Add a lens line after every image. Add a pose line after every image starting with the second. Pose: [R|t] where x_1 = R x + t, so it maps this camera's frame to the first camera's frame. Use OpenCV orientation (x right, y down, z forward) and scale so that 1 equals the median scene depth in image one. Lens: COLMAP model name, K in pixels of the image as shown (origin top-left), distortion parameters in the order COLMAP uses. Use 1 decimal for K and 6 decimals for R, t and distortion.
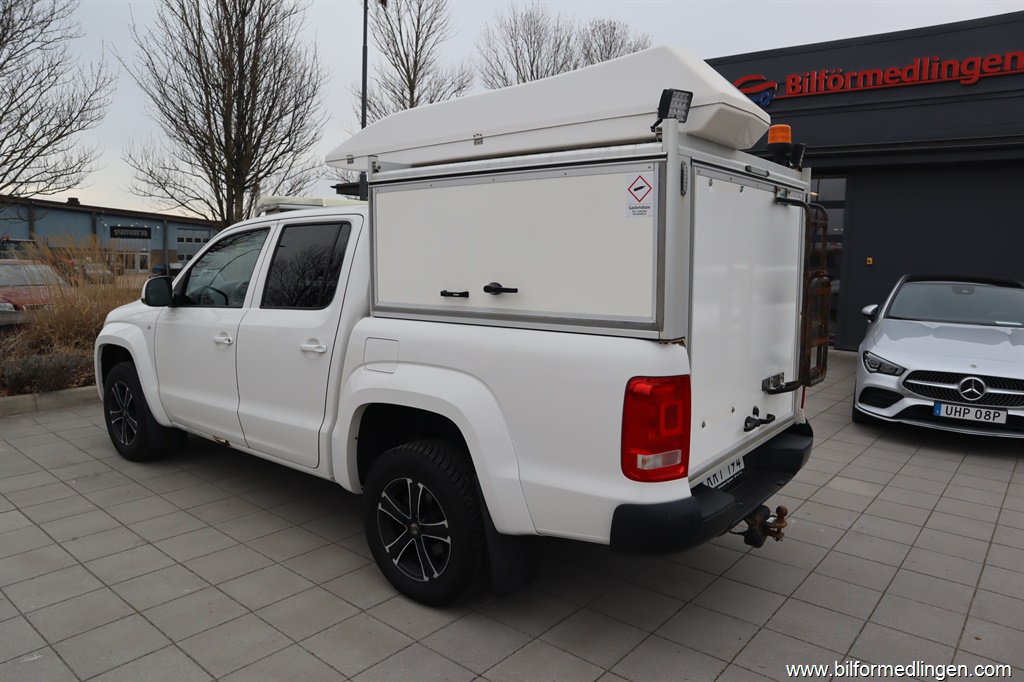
lens RADIAL K [[700.5, 0, 508.2], [0, 700.5, 344.8], [0, 0, 1]] dist [-0.106939, 0.053240]
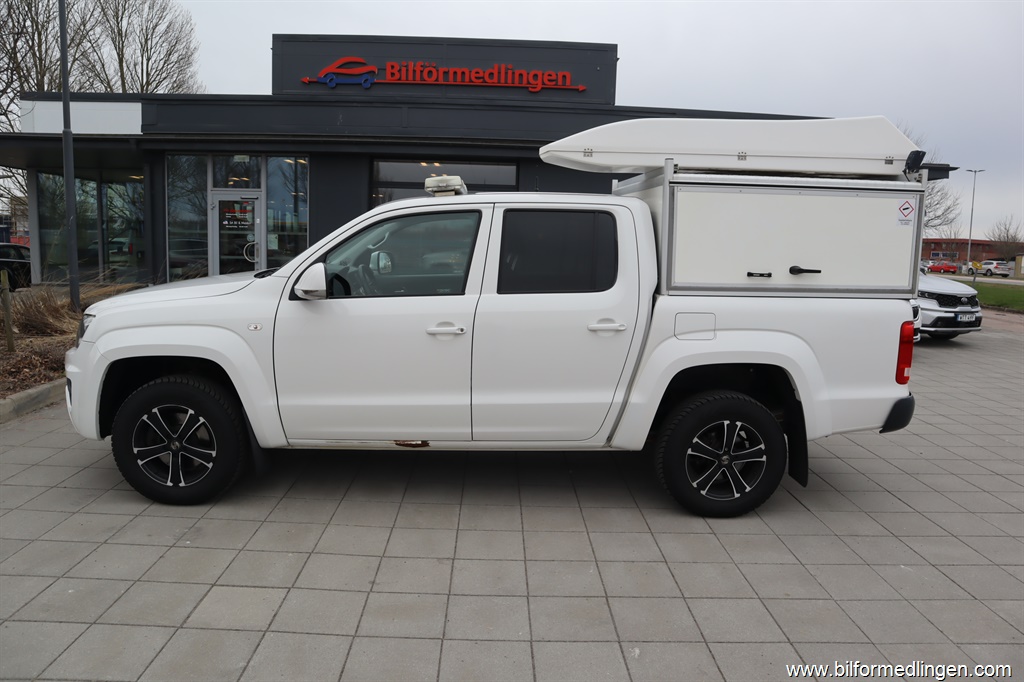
lens RADIAL K [[700.5, 0, 512.4], [0, 700.5, 342.1], [0, 0, 1]] dist [-0.106939, 0.053240]
pose [[0.754929, -0.093513, 0.649106, -1.106937], [0.069490, 0.995616, 0.062614, -0.051039], [-0.652115, -0.002163, 0.758117, 0.262817]]
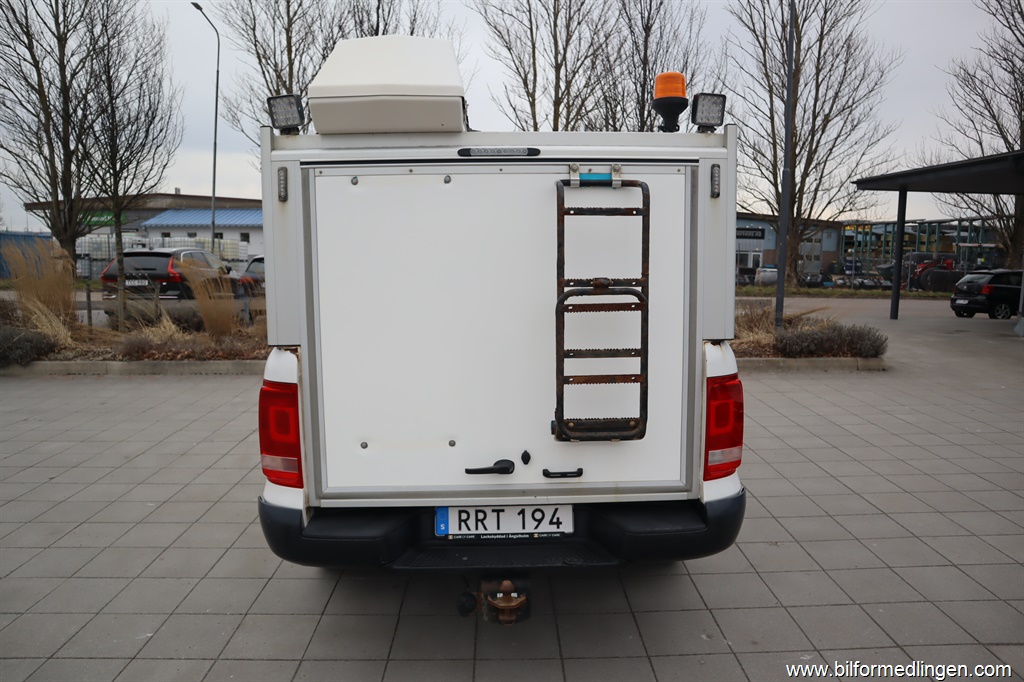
lens RADIAL K [[700.5, 0, 518.7], [0, 700.5, 341.4], [0, 0, 1]] dist [-0.106939, 0.053240]
pose [[0.656133, 0.082967, -0.750071, 0.846006], [-0.086248, 0.995670, 0.034687, -0.054826], [0.749700, 0.041933, 0.660447, 0.418602]]
